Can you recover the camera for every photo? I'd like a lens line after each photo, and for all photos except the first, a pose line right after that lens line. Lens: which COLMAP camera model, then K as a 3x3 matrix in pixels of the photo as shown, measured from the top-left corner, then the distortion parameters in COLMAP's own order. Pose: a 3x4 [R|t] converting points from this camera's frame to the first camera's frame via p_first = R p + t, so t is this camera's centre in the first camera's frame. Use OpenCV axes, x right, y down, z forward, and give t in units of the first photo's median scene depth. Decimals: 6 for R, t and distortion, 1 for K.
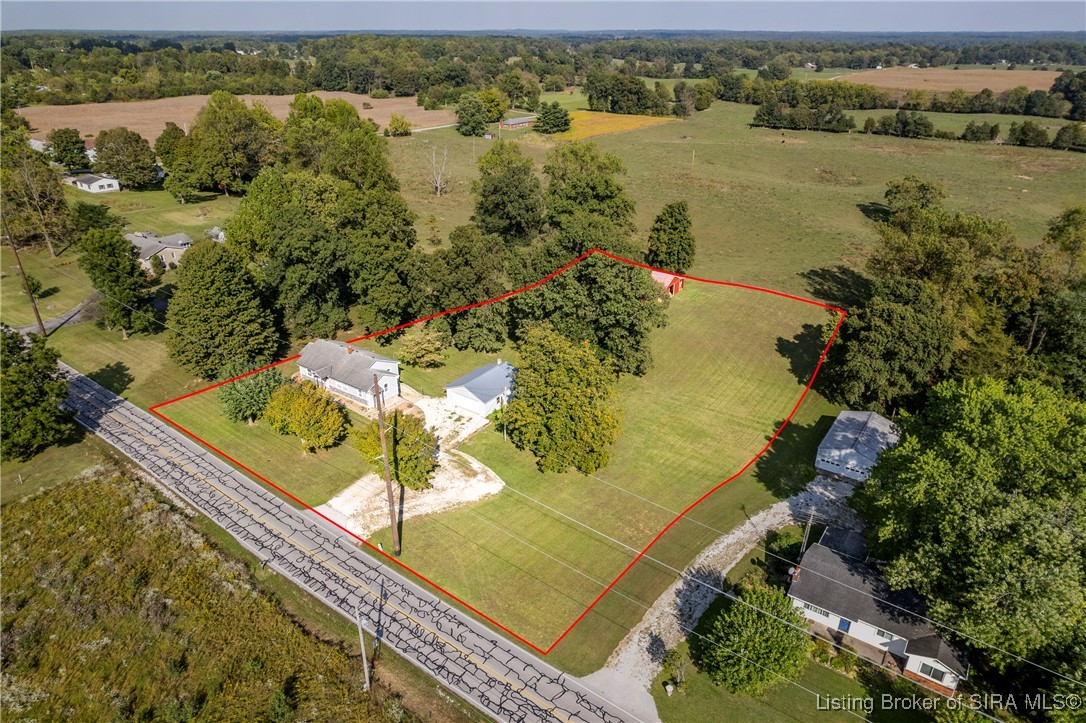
lens RADIAL K [[693.9, 0, 549.3], [0, 693.9, 364.0], [0, 0, 1]] dist [-0.074684, 0.060960]
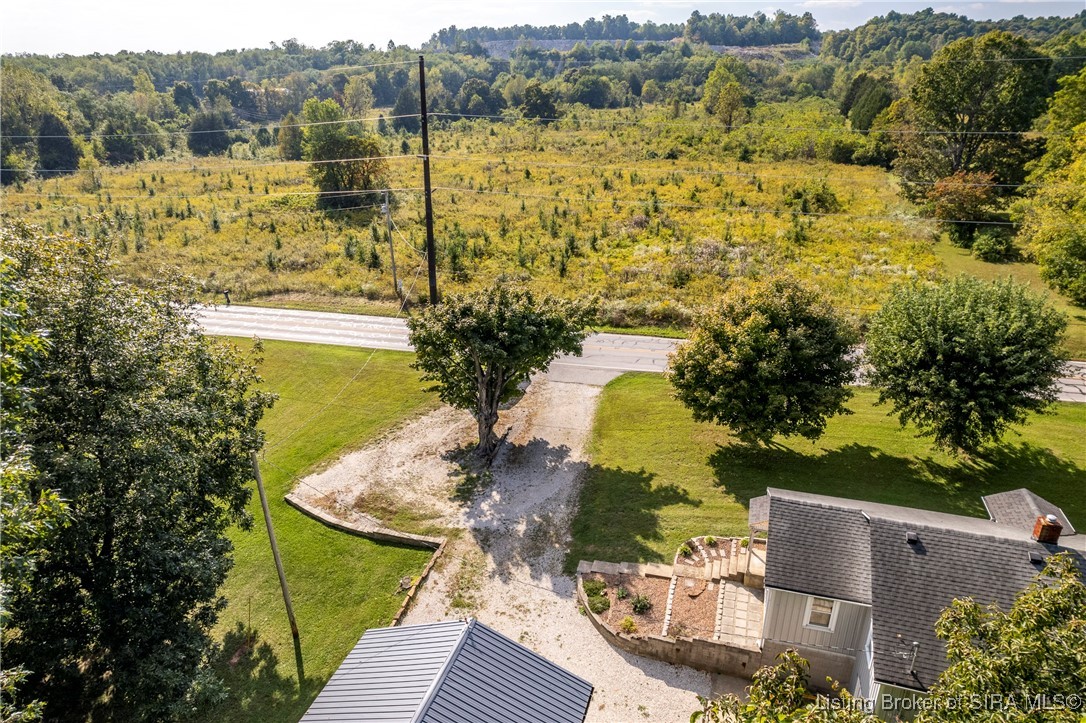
lens RADIAL K [[706.4, 0, 543.0], [0, 706.4, 361.5], [0, 0, 1]] dist [-0.084769, 0.061427]
pose [[-0.955060, 0.109170, -0.275578, -0.070856], [-0.133275, 0.672274, 0.728207, -0.148664], [0.264762, 0.732209, -0.627512, 0.833072]]
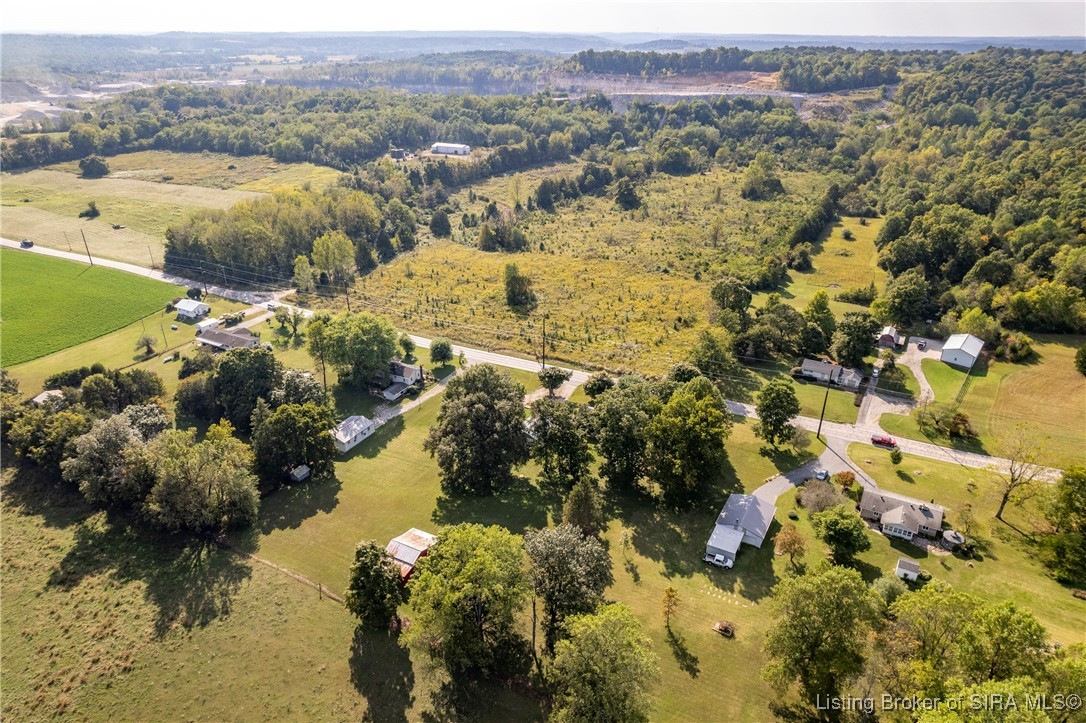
lens RADIAL K [[693.9, 0, 549.3], [0, 693.9, 364.0], [0, 0, 1]] dist [-0.074684, 0.060960]
pose [[-0.993004, 0.044976, -0.109180, 0.052730], [-0.058289, 0.617406, 0.784482, -1.248769], [0.102691, 0.785358, -0.610465, 1.614922]]
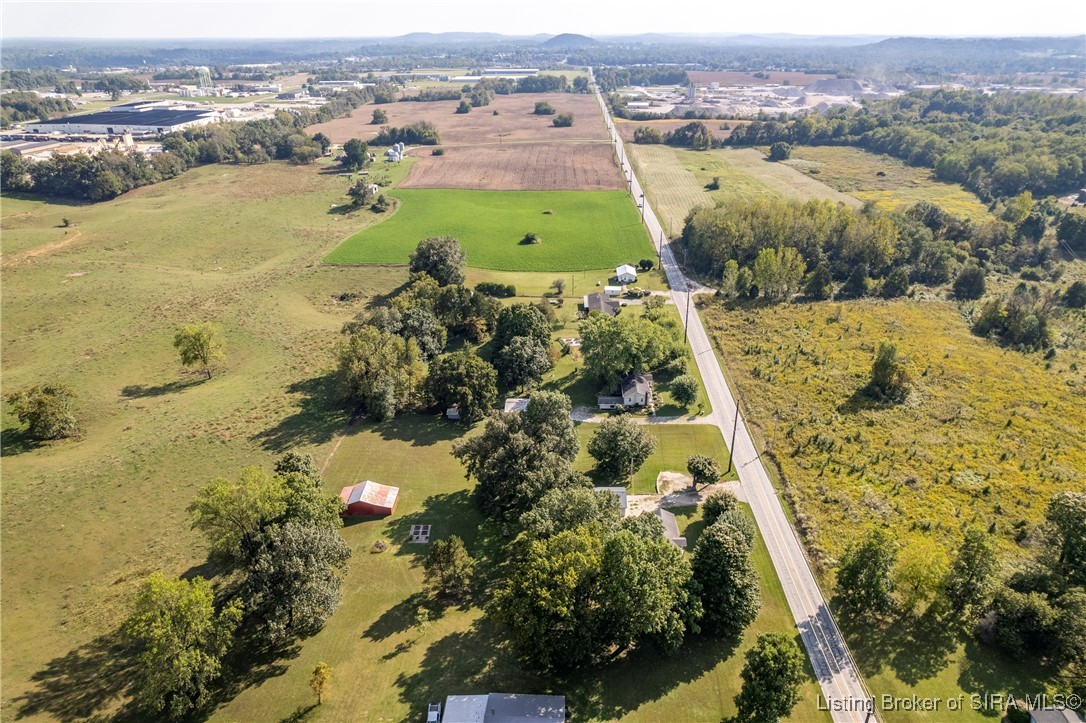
lens RADIAL K [[693.9, 0, 549.3], [0, 693.9, 364.0], [0, 0, 1]] dist [-0.074684, 0.060960]
pose [[-0.546172, -0.365850, 0.753558, -0.881733], [0.368164, 0.703202, 0.608245, -0.958014], [-0.752430, 0.609639, -0.249376, 1.045079]]
